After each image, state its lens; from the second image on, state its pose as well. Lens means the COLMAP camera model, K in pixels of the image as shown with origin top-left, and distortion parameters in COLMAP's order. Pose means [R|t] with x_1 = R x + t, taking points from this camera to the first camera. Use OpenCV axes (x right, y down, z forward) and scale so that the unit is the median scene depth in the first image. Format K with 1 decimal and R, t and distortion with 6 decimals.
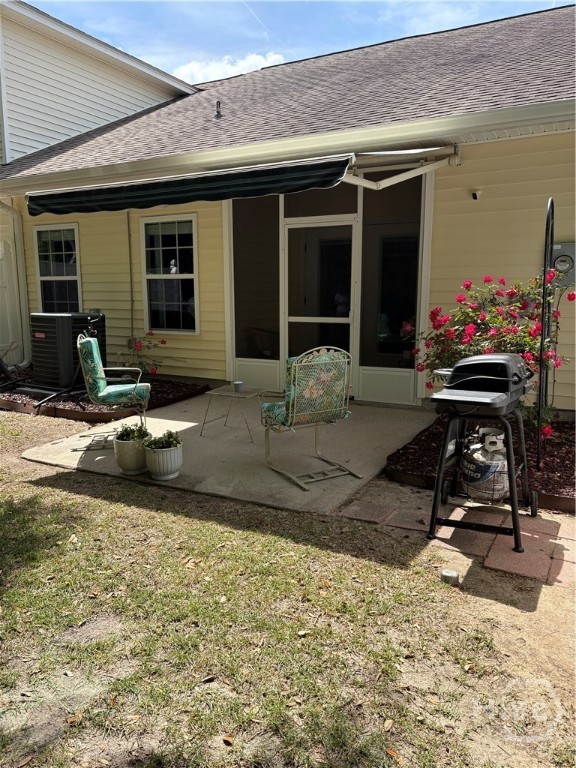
lens RADIAL K [[587.2, 0, 296.0], [0, 587.2, 388.4], [0, 0, 1]] dist [0.034984, -0.037473]
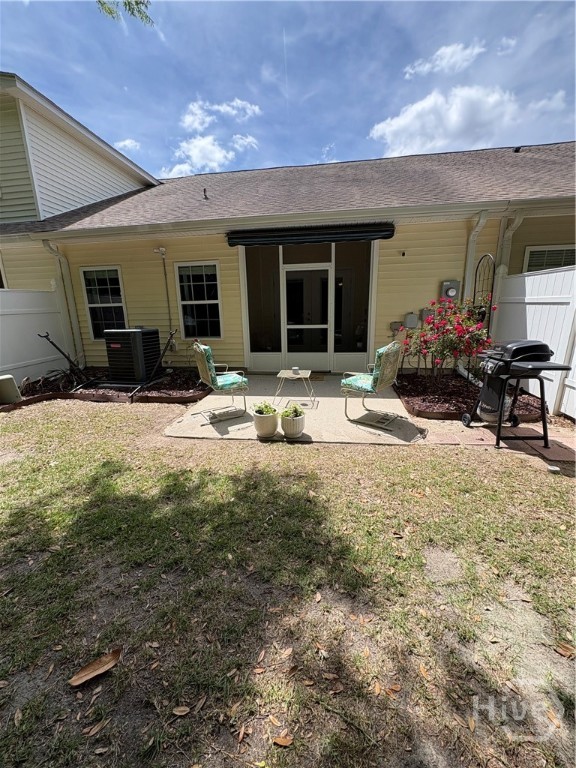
lens RADIAL K [[308.9, 0, 292.0], [0, 308.9, 380.7], [0, 0, 1]] dist [0.002718, 0.000449]
pose [[0.937709, -0.096929, 0.333627, -0.303399], [0.078036, 0.994518, 0.069606, -0.027061], [-0.338545, -0.039235, 0.940132, 0.171136]]
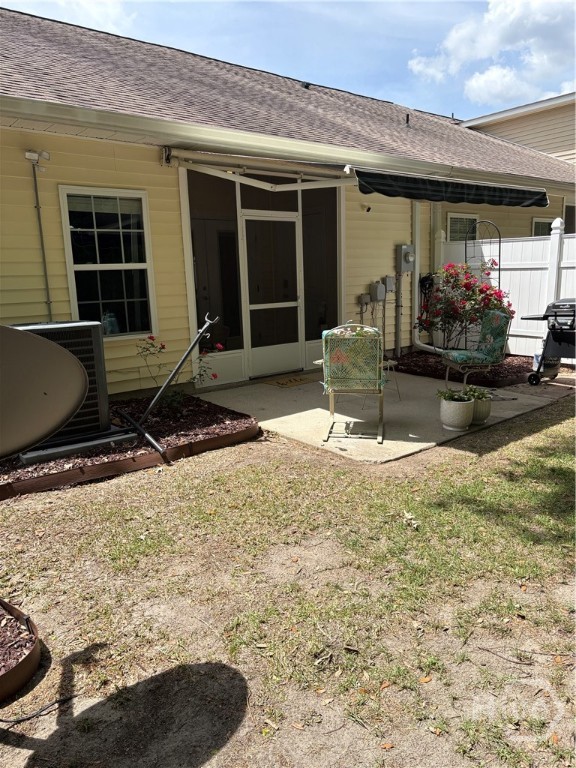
lens RADIAL K [[587.2, 0, 281.8], [0, 587.2, 382.3], [0, 0, 1]] dist [0.034984, -0.037473]
pose [[0.365496, -0.176837, 0.913861, -0.952738], [0.187792, 0.975608, 0.113678, -0.096161], [-0.911672, 0.130067, 0.389790, 0.560729]]
